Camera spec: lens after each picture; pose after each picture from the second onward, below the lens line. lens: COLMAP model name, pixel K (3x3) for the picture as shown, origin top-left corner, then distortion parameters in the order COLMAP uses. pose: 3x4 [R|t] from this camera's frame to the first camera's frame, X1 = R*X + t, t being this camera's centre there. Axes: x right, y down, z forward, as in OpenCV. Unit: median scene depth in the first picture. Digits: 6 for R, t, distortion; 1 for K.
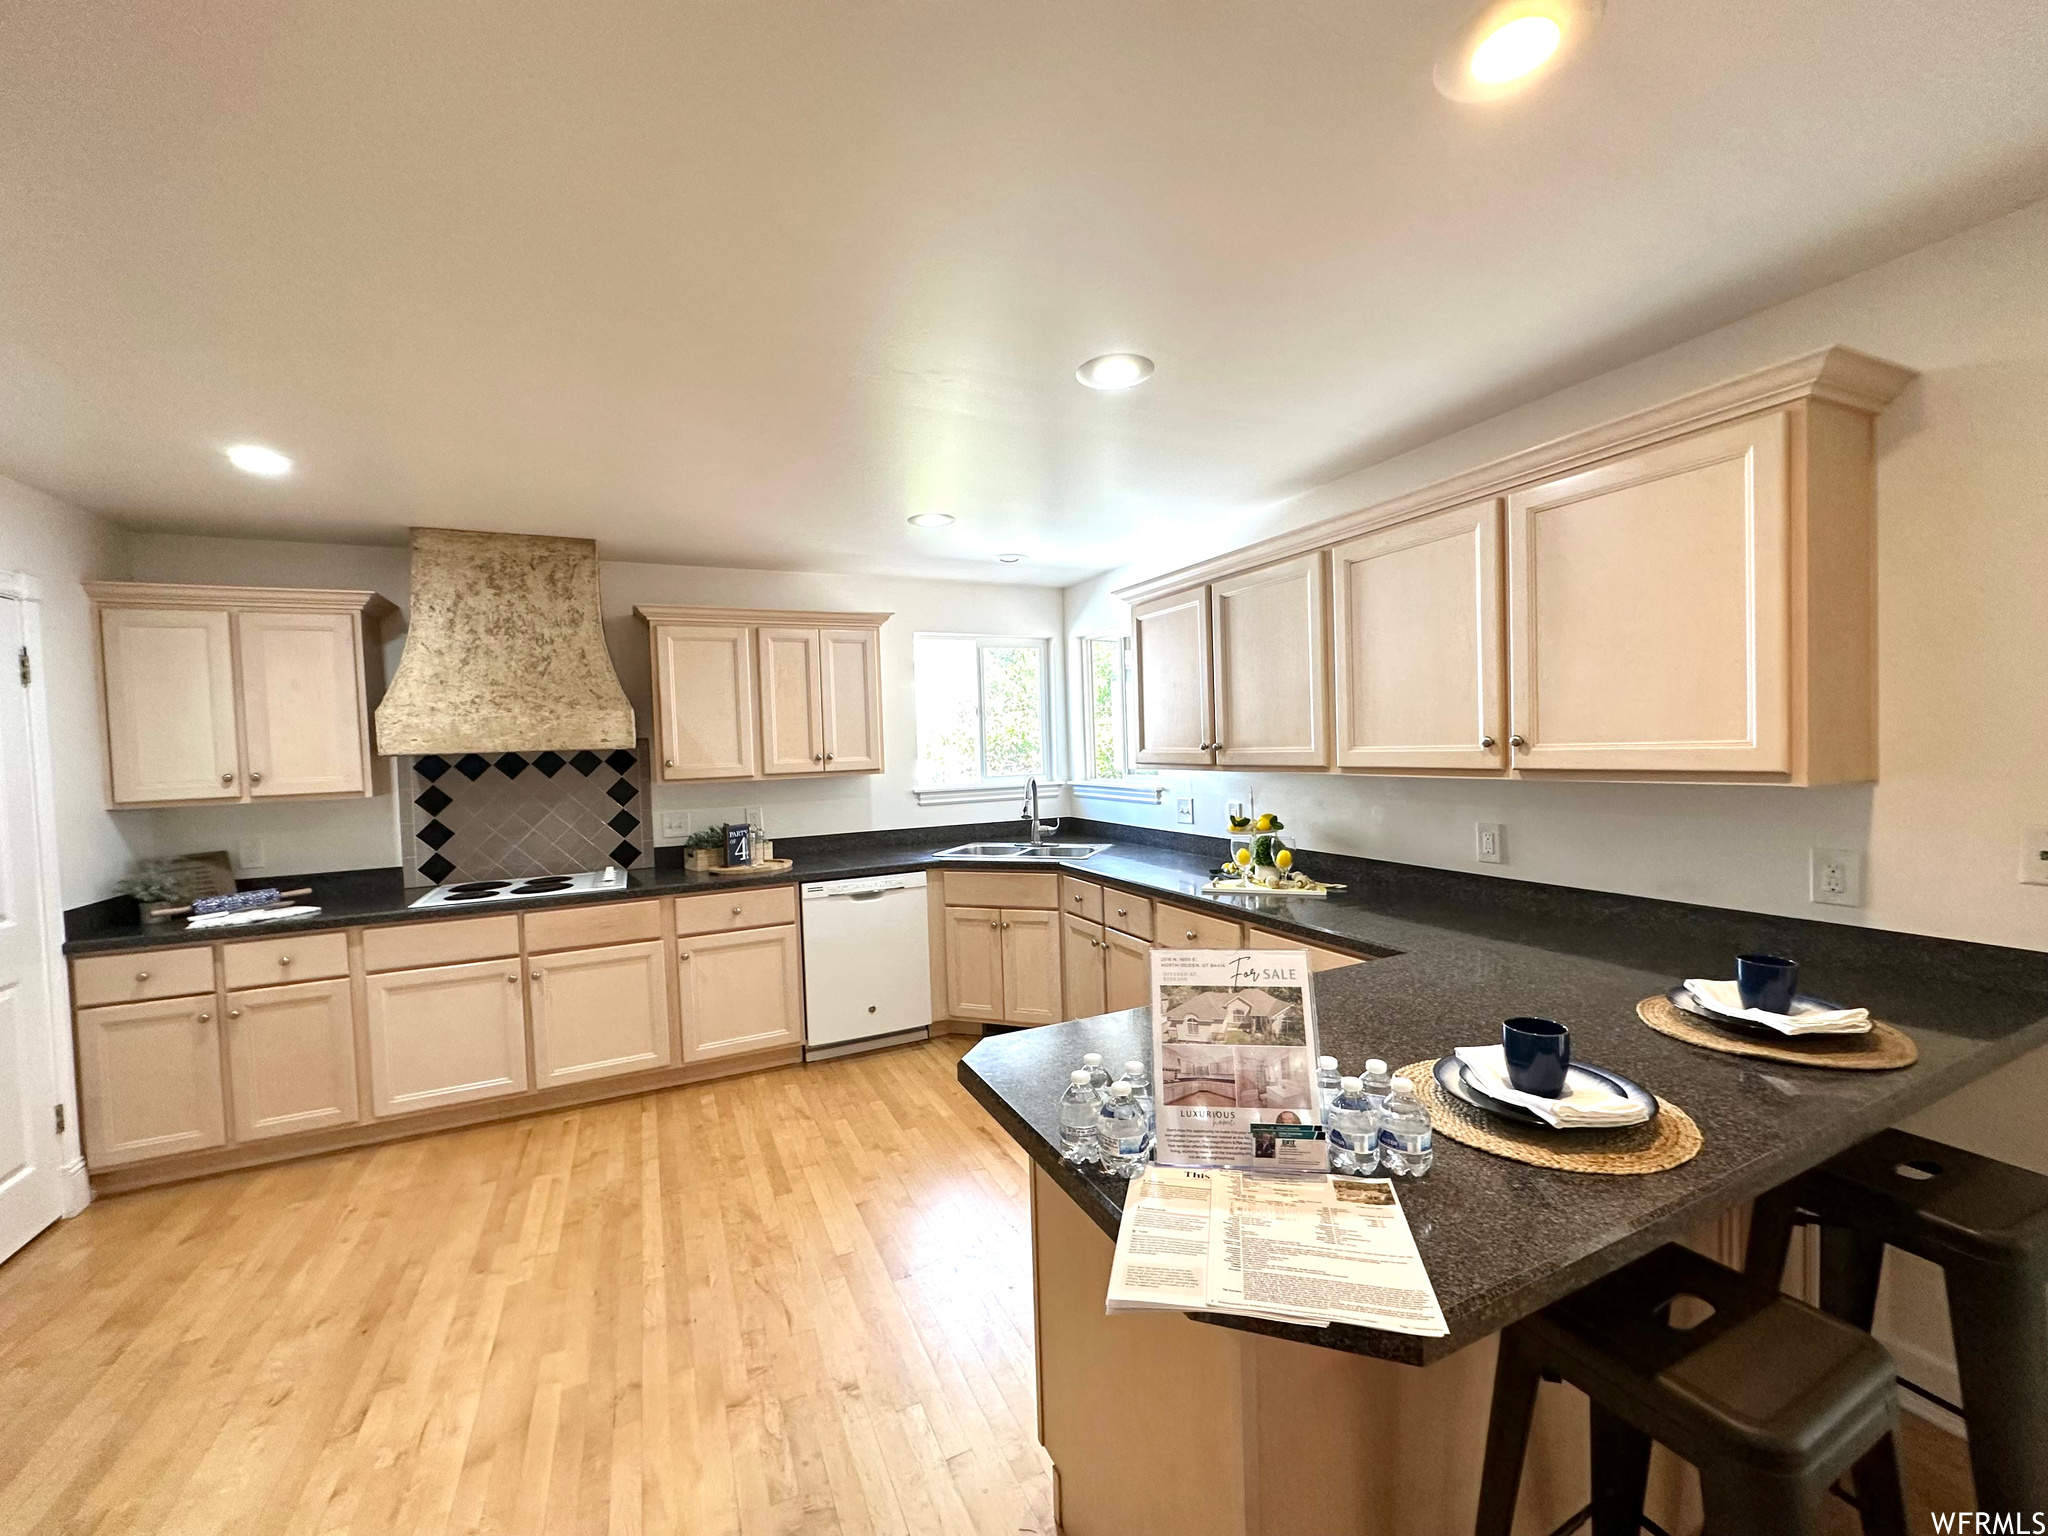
lens RADIAL K [[810.1, 0, 1033.1], [0, 810.1, 767.6], [0, 0, 1]] dist [-0.008298, -0.000371]
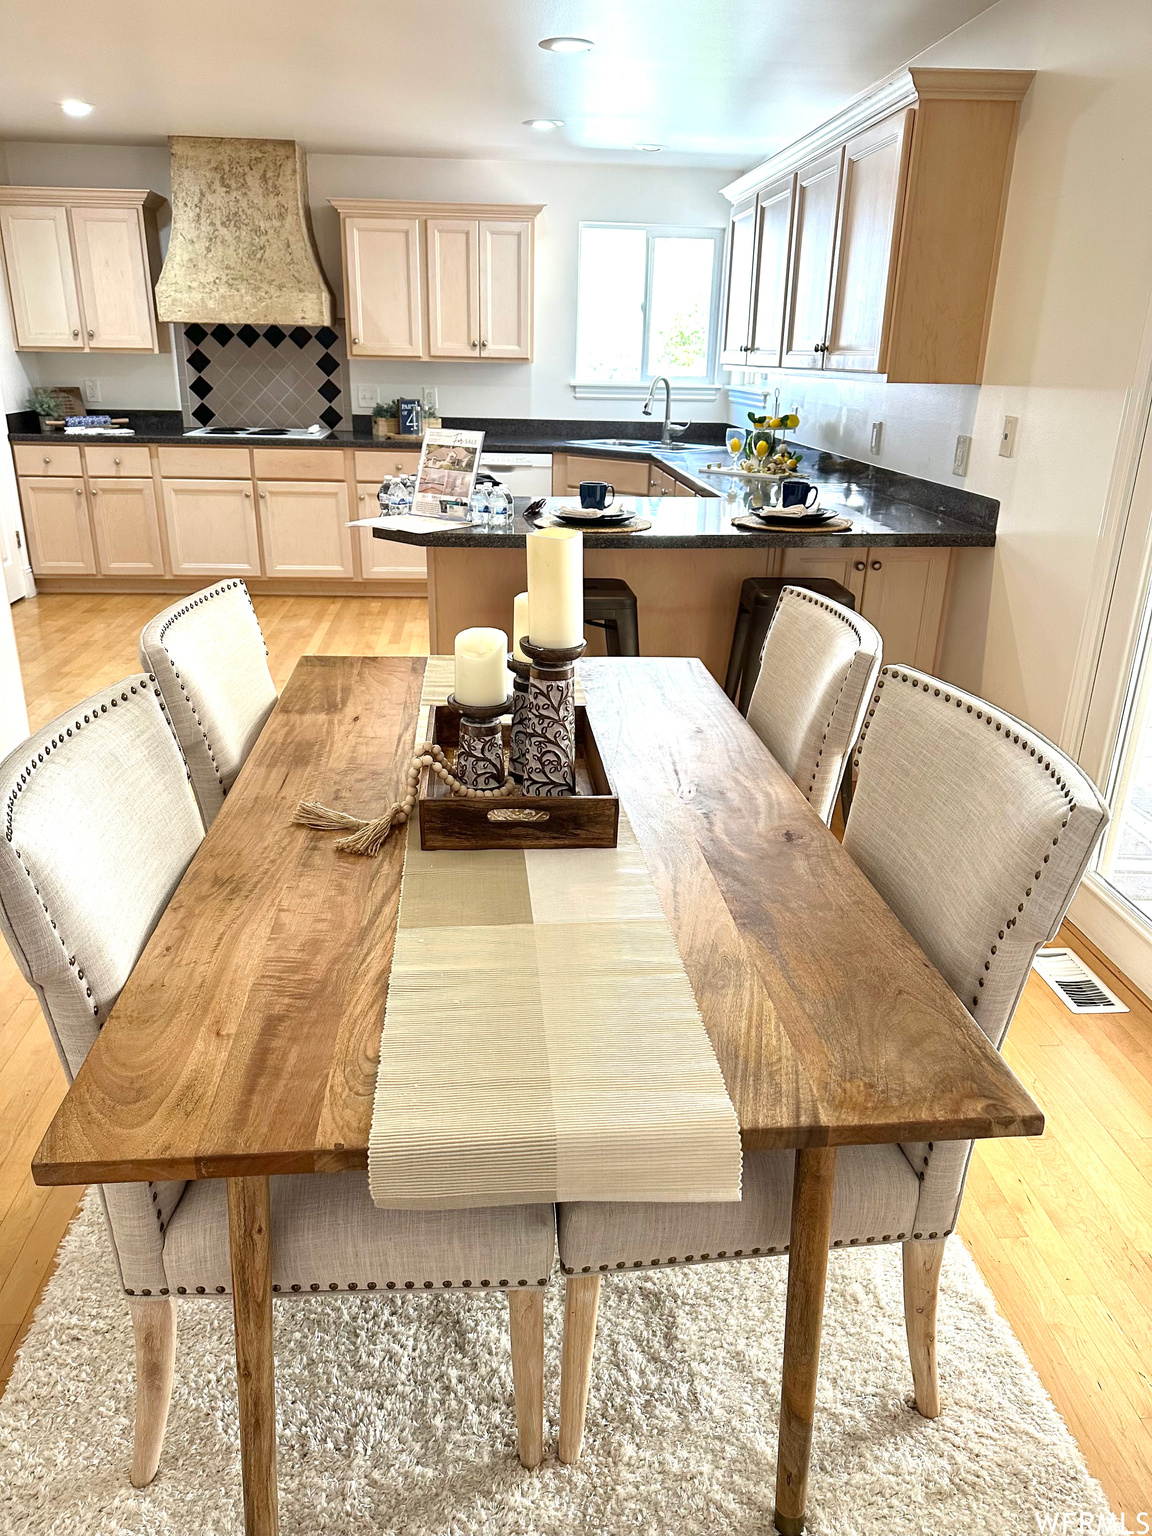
lens RADIAL K [[1077.7, 0, 576.1], [0, 1077.7, 772.8], [0, 0, 1]] dist [0.005949, -0.017431]
pose [[0.933837, 0.180360, -0.308900, 0.554677], [-0.064930, 0.934698, 0.349461, 0.015250], [0.351757, -0.306283, 0.884566, -0.611001]]
